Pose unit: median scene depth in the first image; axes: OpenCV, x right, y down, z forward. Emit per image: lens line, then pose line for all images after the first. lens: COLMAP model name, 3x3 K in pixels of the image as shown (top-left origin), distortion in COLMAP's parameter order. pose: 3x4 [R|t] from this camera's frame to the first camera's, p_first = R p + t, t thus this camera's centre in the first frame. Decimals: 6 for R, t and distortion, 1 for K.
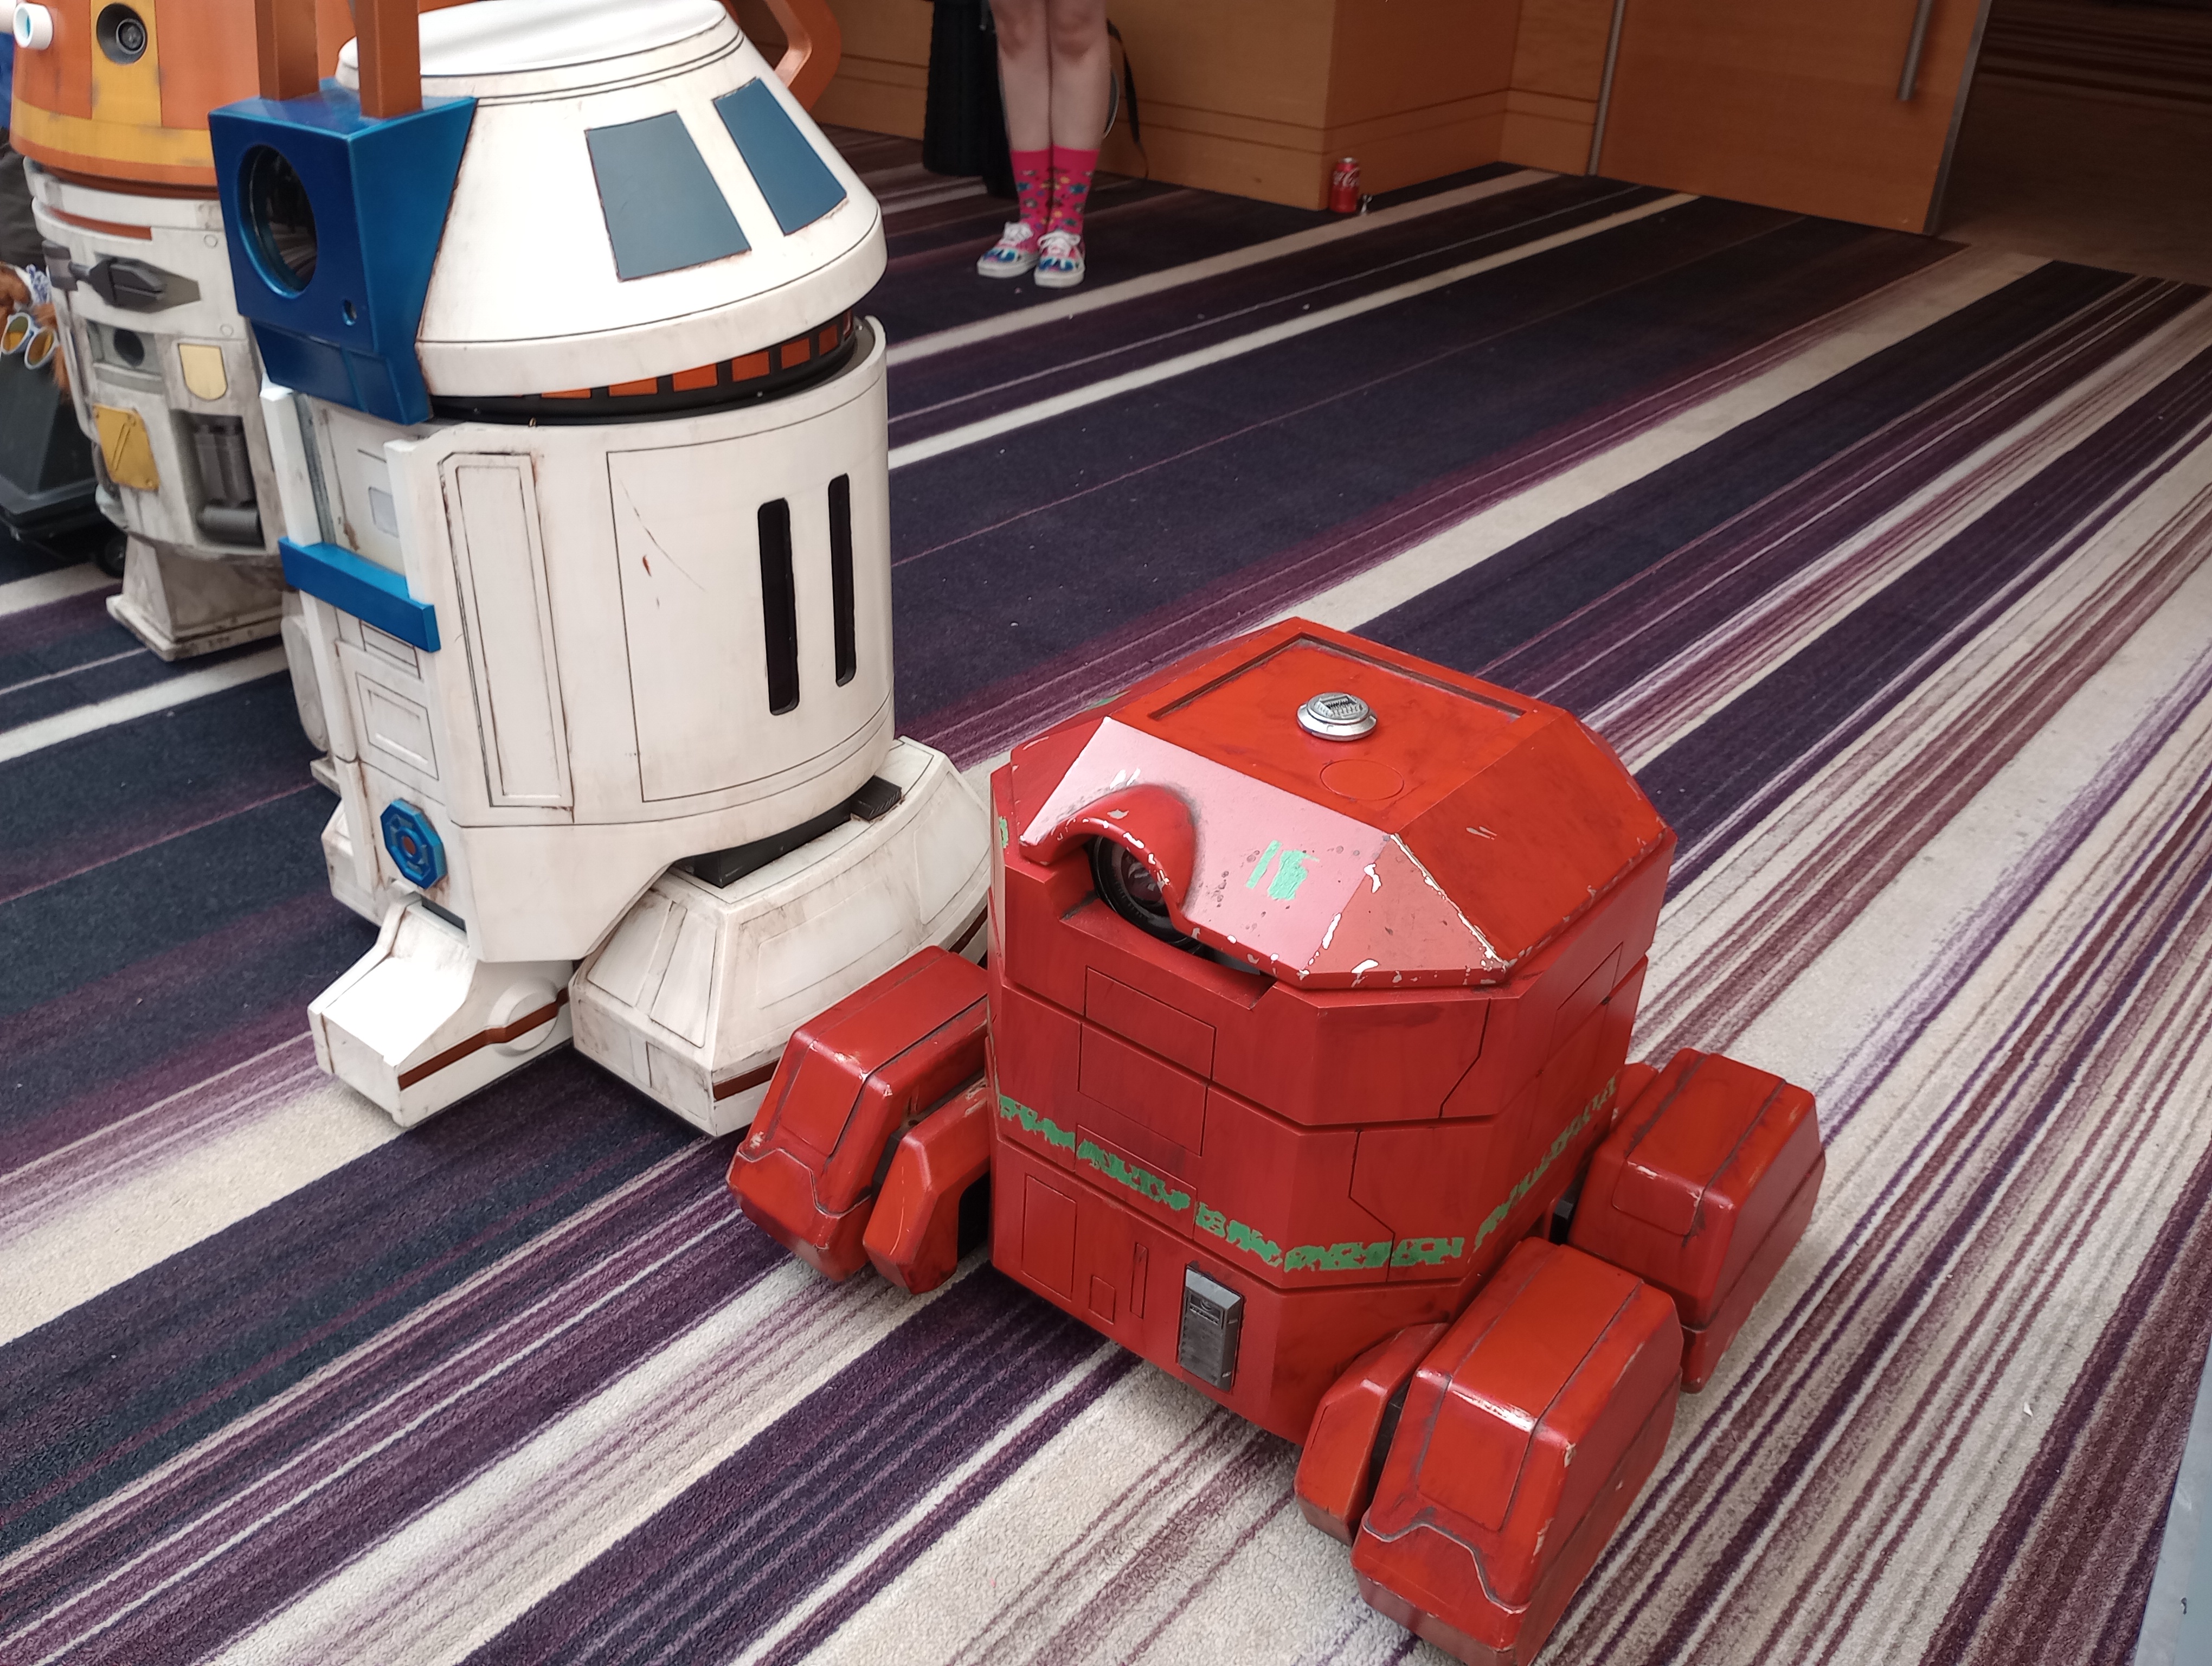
lens RADIAL K [[1864.9, 0, 1091.6], [0, 1864.9, 826.4], [0, 0, 1]] dist [0.059678, -0.070851]
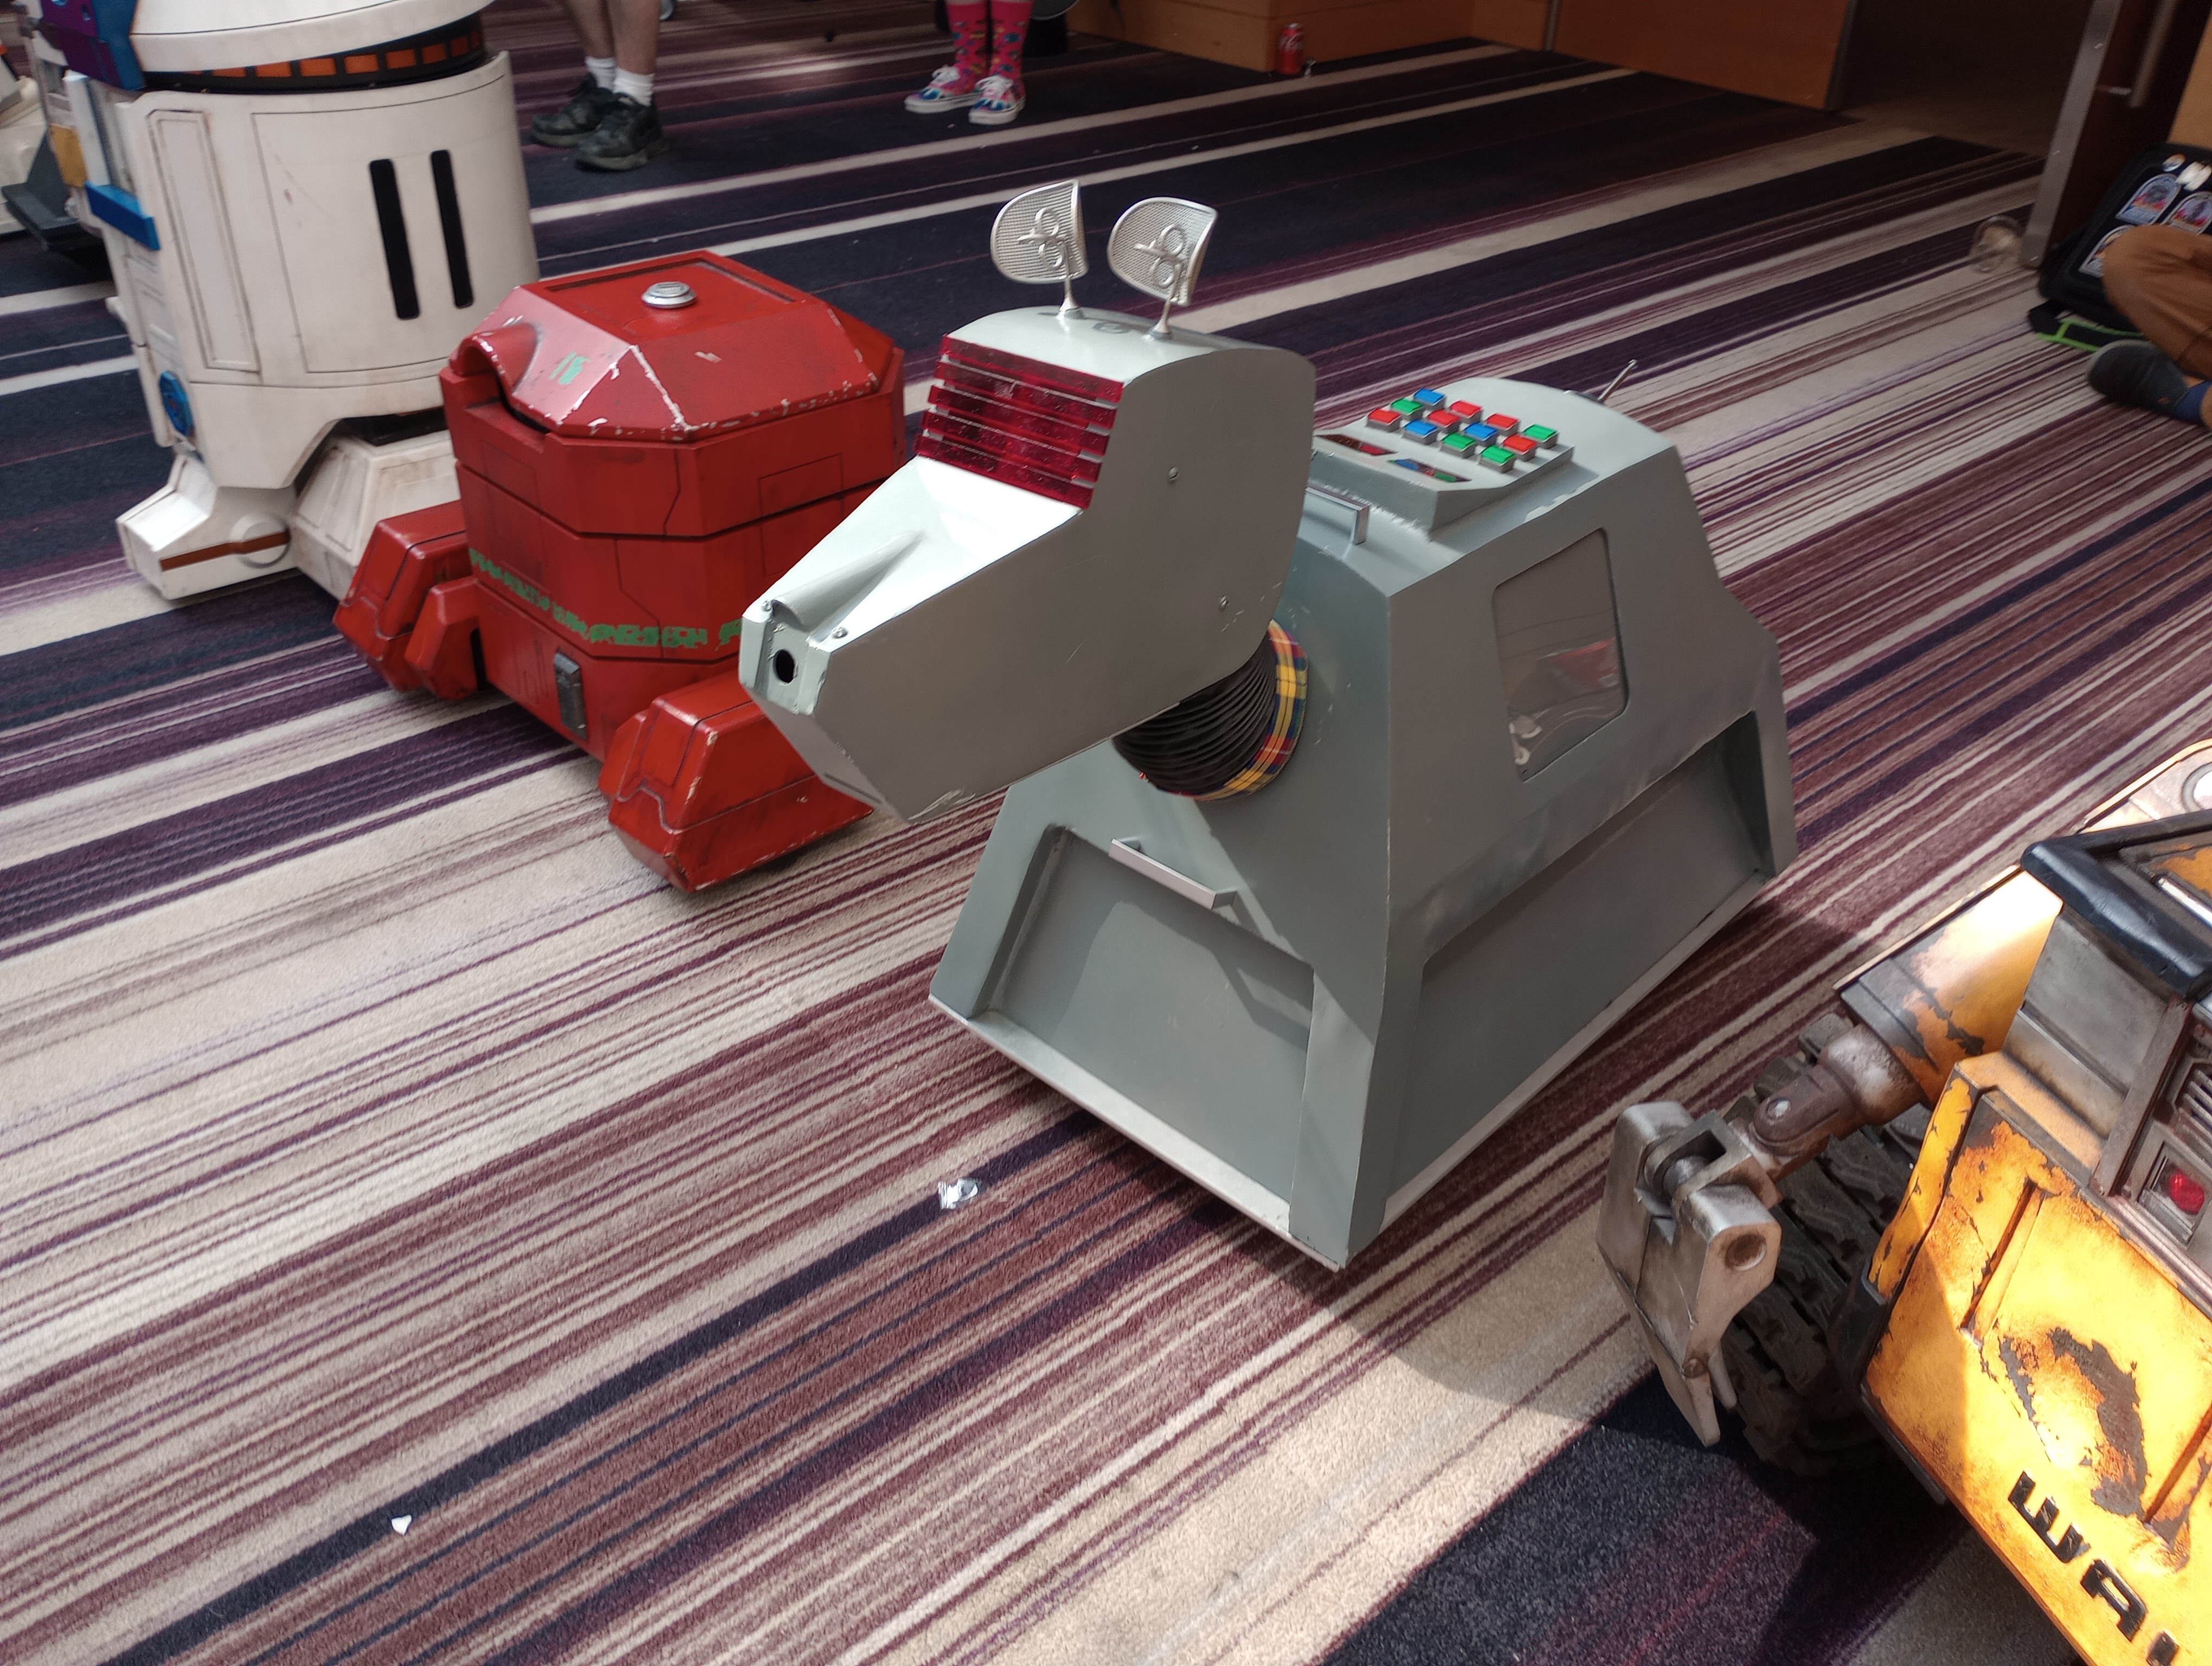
lens RADIAL K [[1864.9, 0, 1091.8], [0, 1864.9, 842.7], [0, 0, 1]] dist [0.059678, -0.070851]
pose [[0.990150, 0.075174, -0.118114, 0.487982], [-0.069614, 0.996294, 0.050520, 0.201705], [0.121474, -0.041800, 0.991714, -0.350553]]
